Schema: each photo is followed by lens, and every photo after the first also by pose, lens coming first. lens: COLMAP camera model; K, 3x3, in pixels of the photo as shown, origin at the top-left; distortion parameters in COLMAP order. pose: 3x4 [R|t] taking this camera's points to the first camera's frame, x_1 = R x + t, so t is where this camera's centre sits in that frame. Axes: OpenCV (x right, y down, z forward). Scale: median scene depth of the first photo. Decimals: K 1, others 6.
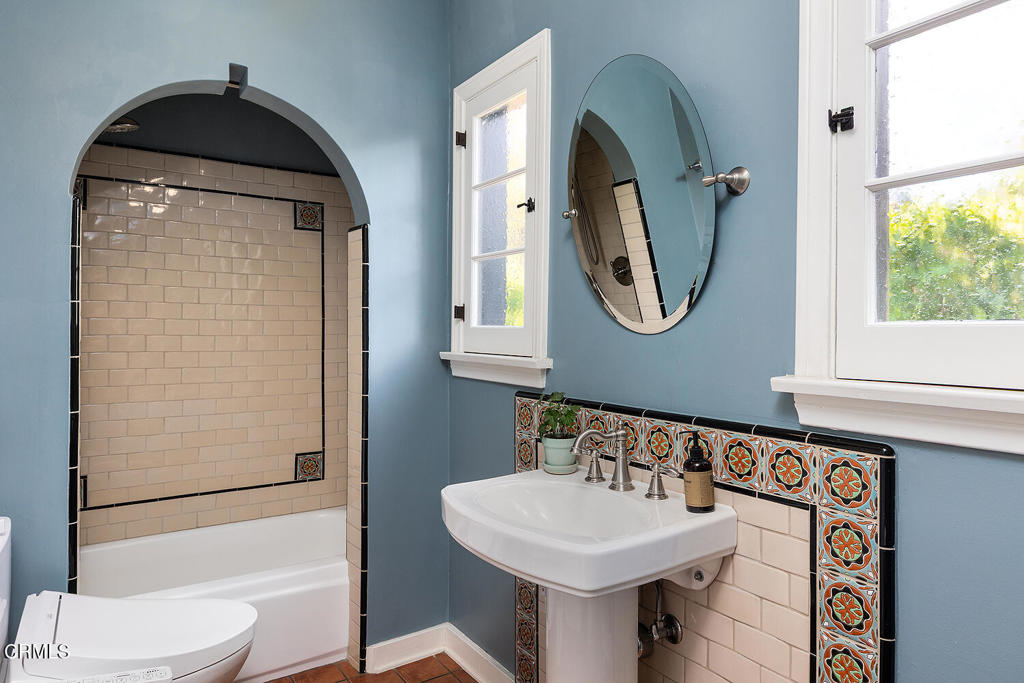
lens RADIAL K [[627.2, 0, 513.4], [0, 627.2, 336.9], [0, 0, 1]] dist [0.001401, 0.000057]
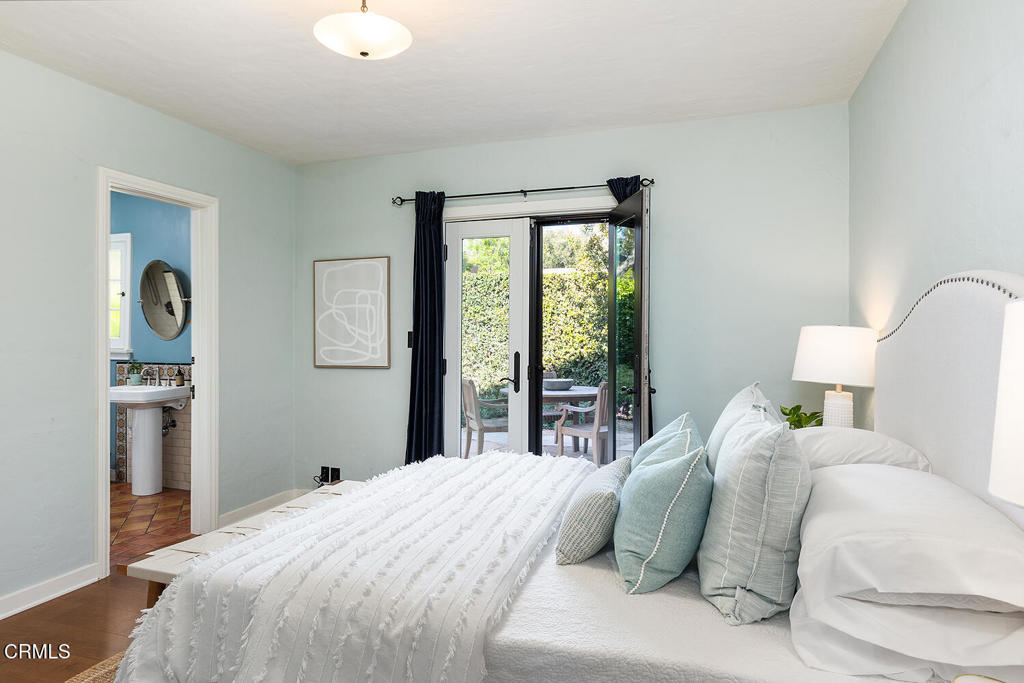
lens RADIAL K [[591.4, 0, 518.0], [0, 591.4, 342.3], [0, 0, 1]] dist [-0.002198, -0.002651]
pose [[0.791065, -0.001101, 0.611731, -0.190877], [0.004919, 0.999978, -0.004561, 0.024839], [-0.611712, 0.006617, 0.791053, -2.163950]]
